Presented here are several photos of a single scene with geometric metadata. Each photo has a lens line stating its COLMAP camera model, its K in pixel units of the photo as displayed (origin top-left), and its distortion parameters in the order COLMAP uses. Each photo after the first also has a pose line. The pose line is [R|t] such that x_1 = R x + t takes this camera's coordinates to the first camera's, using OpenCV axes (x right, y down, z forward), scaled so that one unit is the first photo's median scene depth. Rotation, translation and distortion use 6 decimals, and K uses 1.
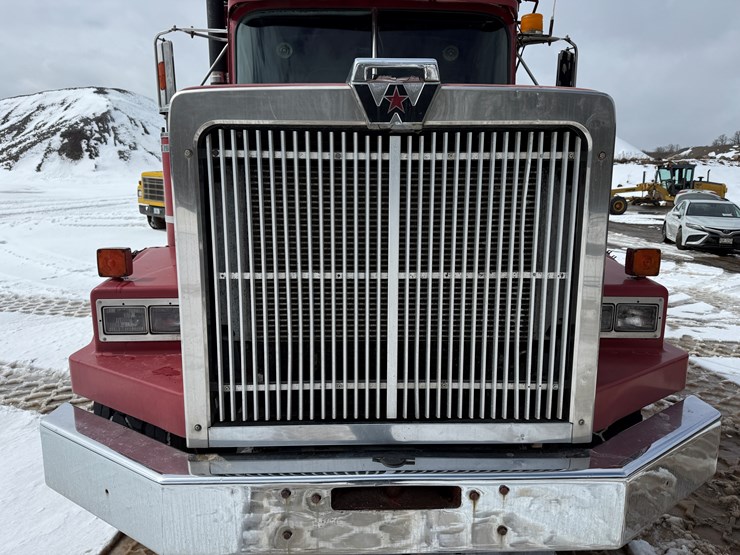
lens RADIAL K [[532.6, 0, 370.0], [0, 532.6, 277.5], [0, 0, 1]] dist [-0.001887, -0.006909]
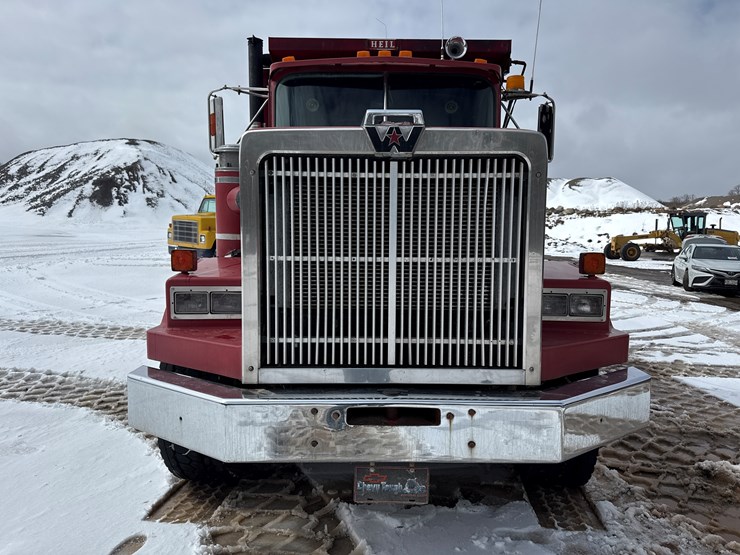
lens RADIAL K [[577.5, 0, 378.8], [0, 577.5, 291.7], [0, 0, 1]] dist [0.077996, -0.148250]
pose [[0.999733, 0.005867, -0.022329, 0.040158], [-0.007938, 0.995556, -0.093841, 0.215388], [0.021679, 0.093994, 0.995337, -0.495748]]
